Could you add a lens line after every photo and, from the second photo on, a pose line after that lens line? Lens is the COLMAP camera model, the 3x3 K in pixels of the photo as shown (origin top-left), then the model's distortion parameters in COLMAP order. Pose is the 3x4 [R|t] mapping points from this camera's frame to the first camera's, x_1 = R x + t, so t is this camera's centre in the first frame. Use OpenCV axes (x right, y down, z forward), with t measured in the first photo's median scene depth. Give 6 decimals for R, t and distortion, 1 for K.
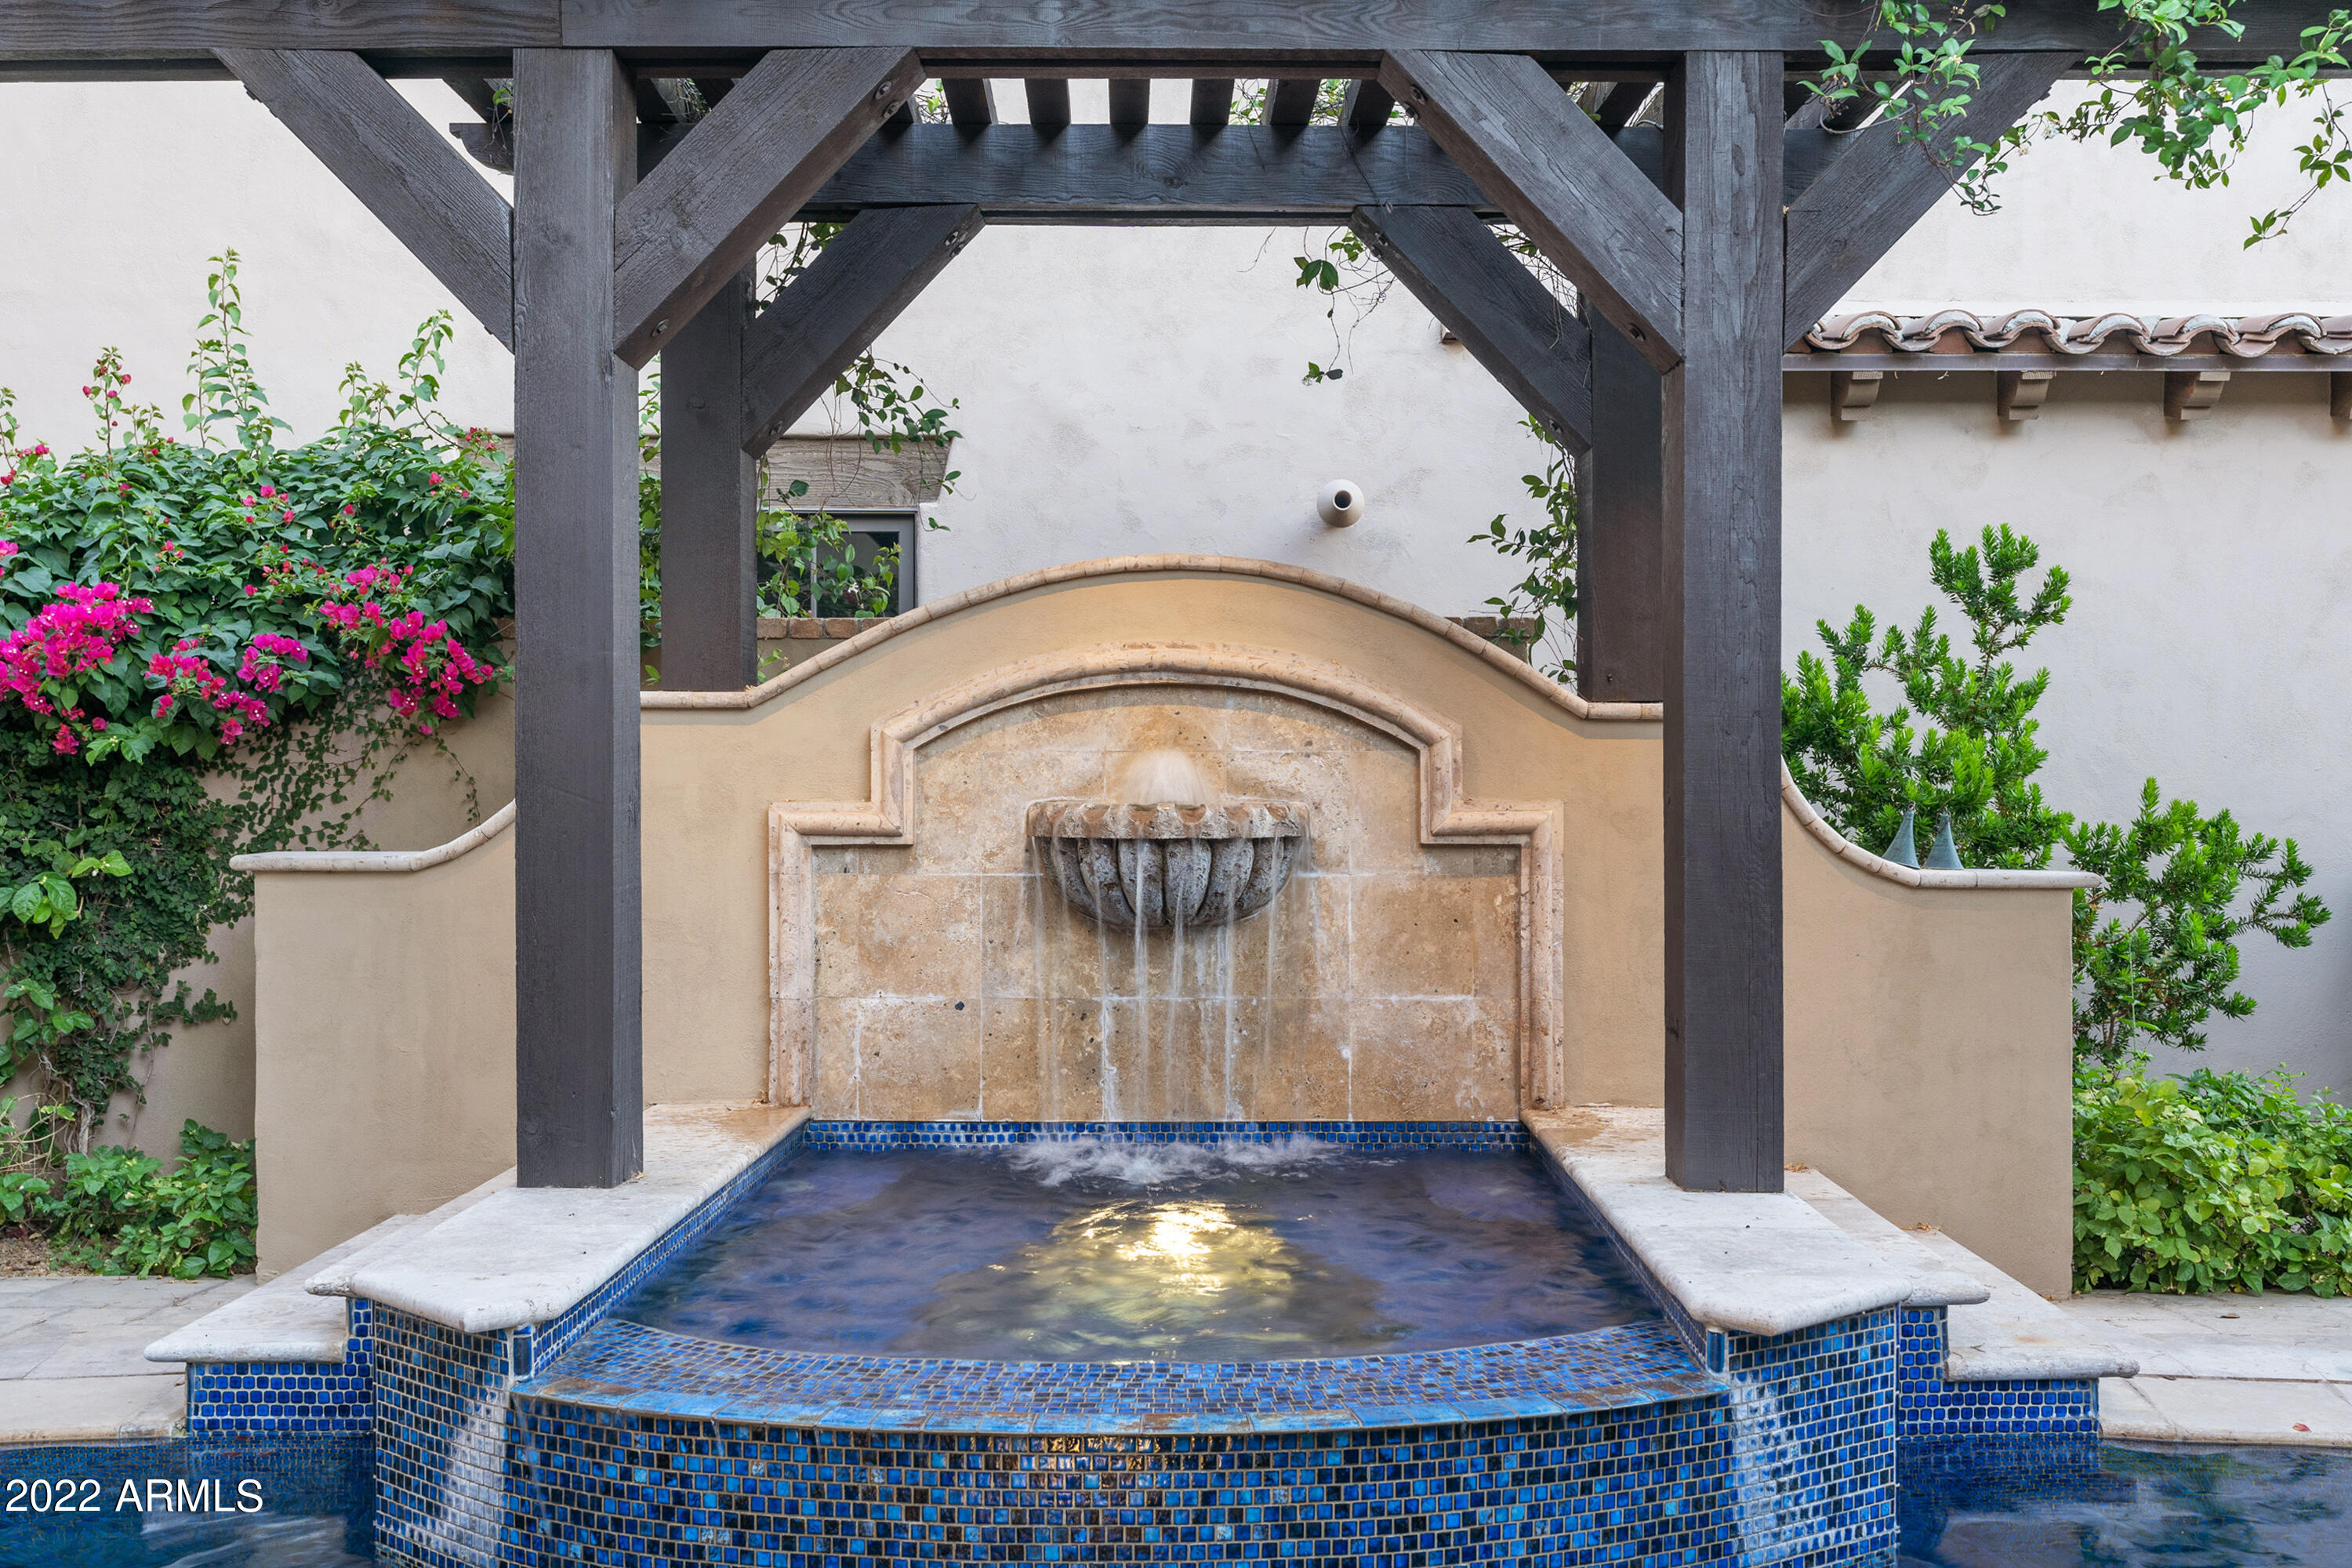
lens RADIAL K [[2367.5, 0, 1177.9], [0, 2367.5, 790.9], [0, 0, 1]] dist [-0.003052, 0.000000]
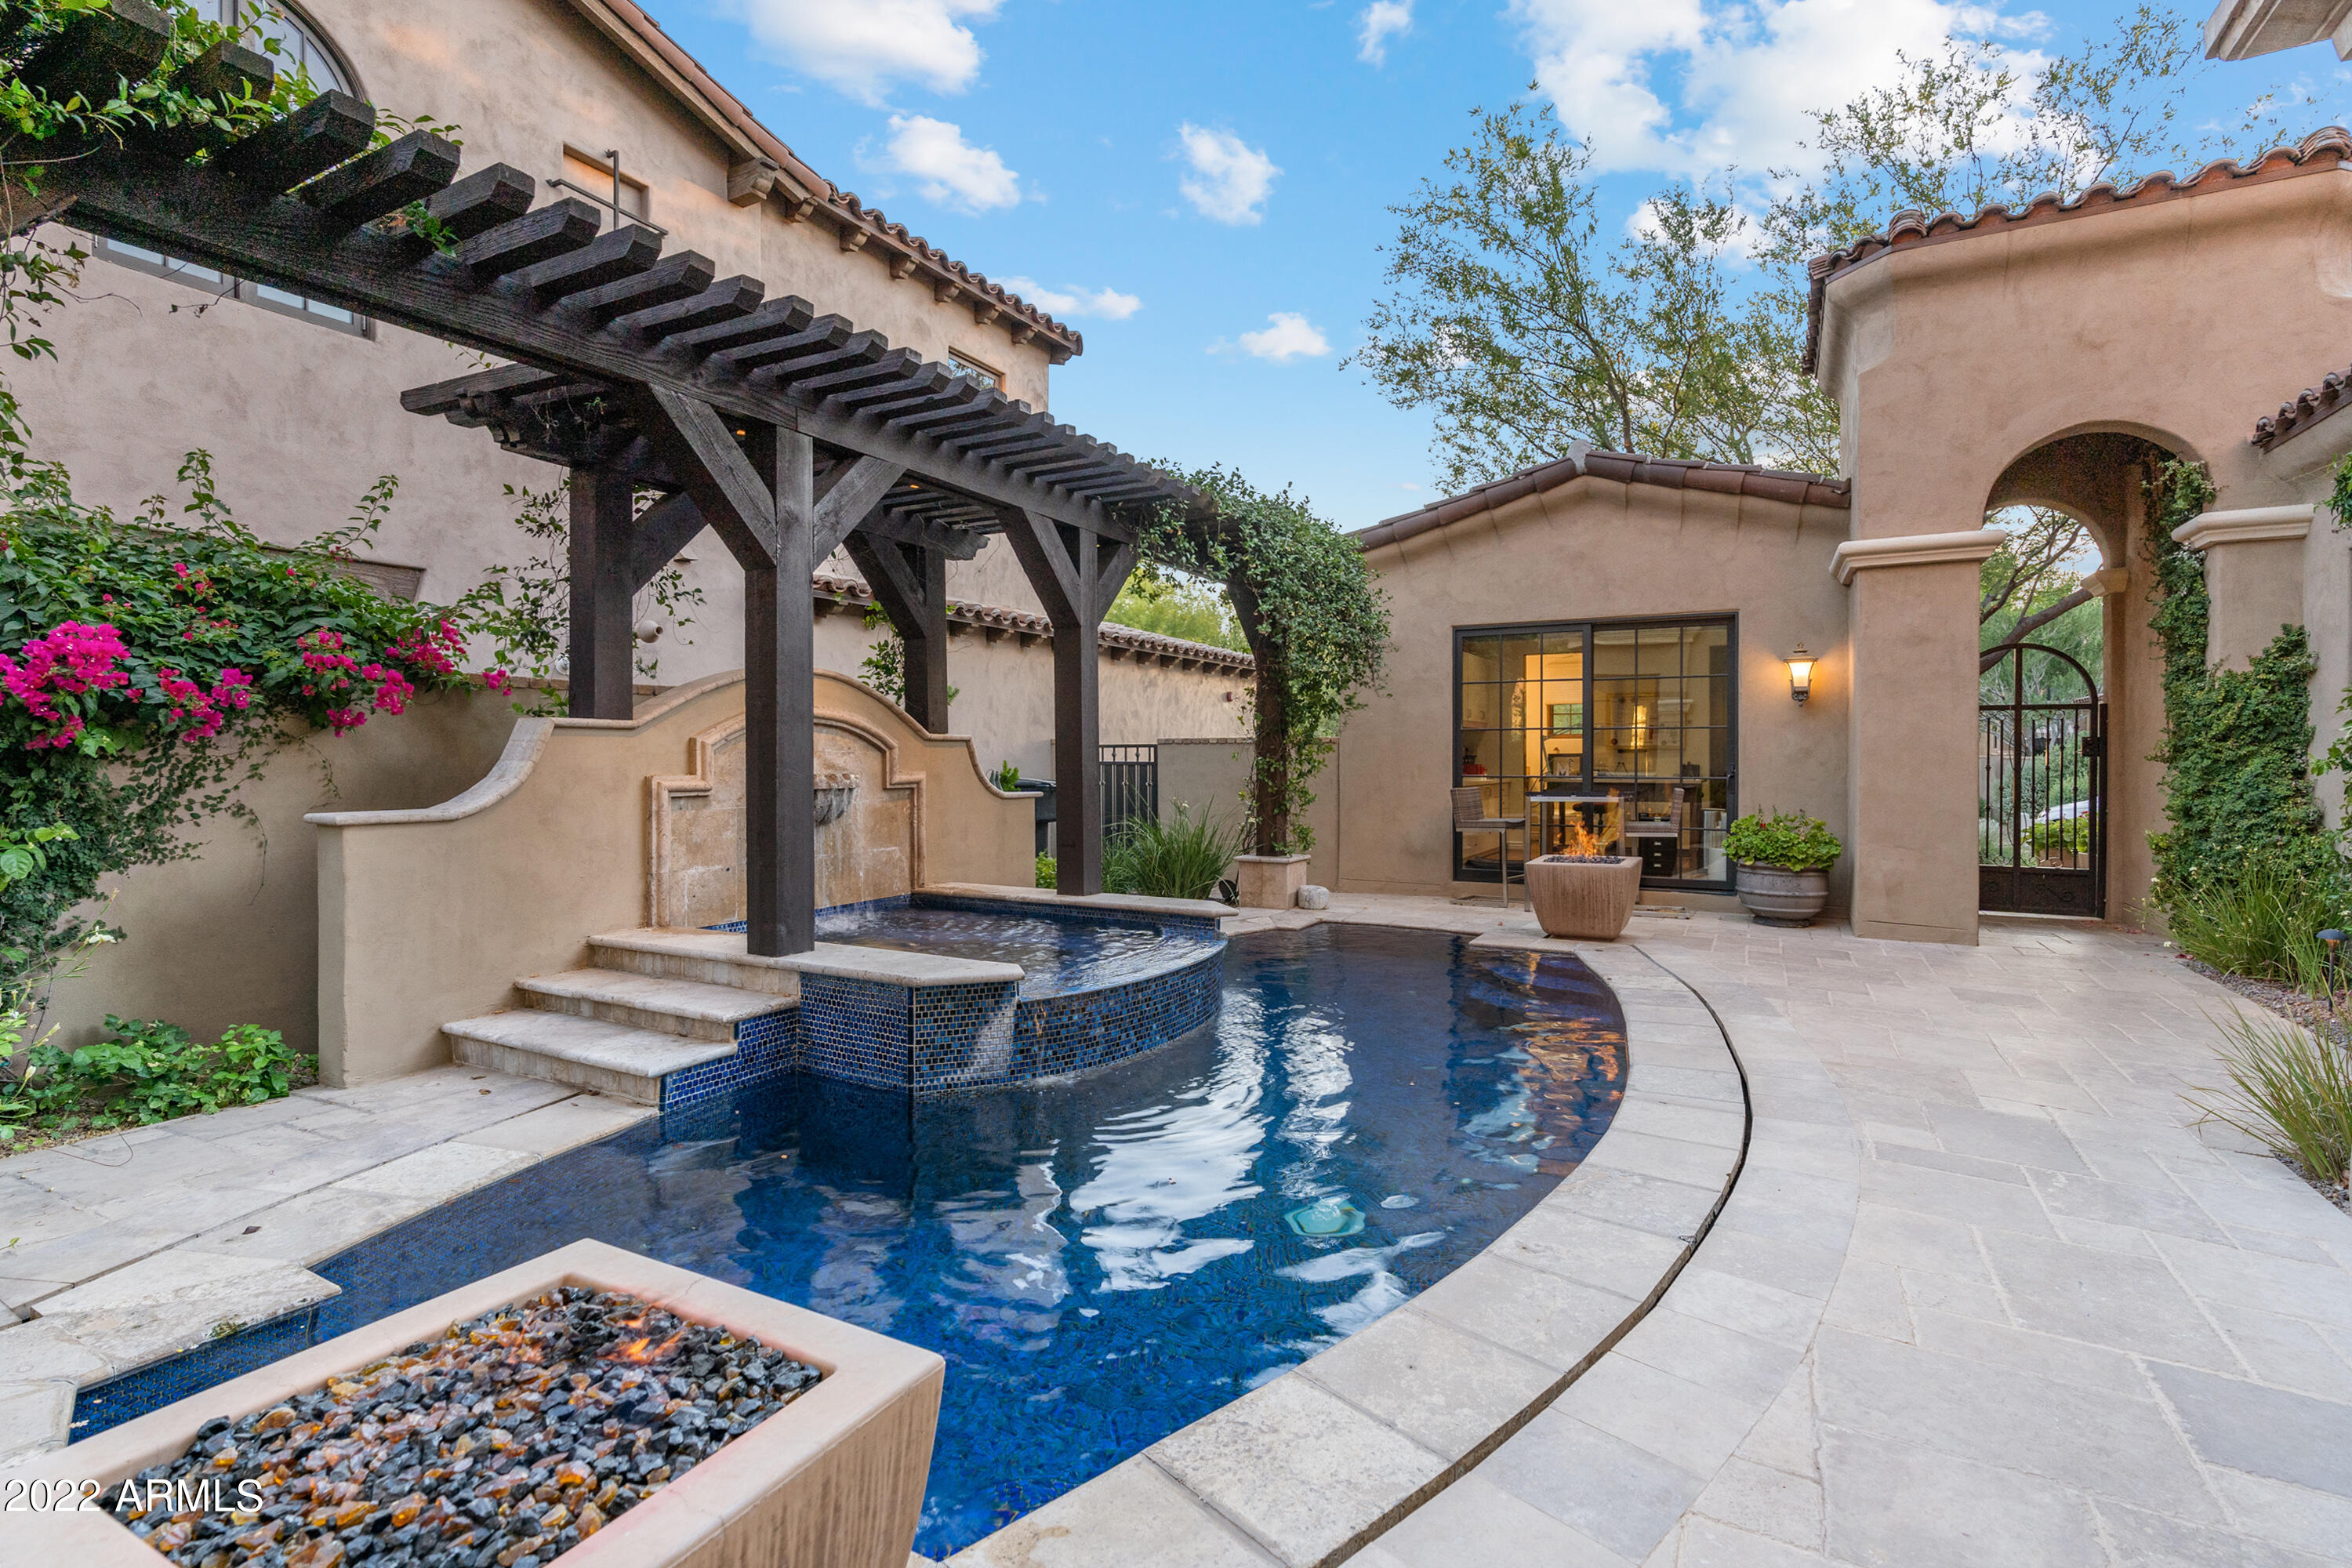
lens RADIAL K [[1077.8, 0, 1181.0], [0, 1077.8, 765.7], [0, 0, 1]] dist [-0.001984, 0.000670]
pose [[0.467559, -0.008698, 0.883919, -0.669577], [0.002726, 0.999961, 0.008397, -0.009422], [-0.883958, -0.001517, 0.467564, 0.153033]]
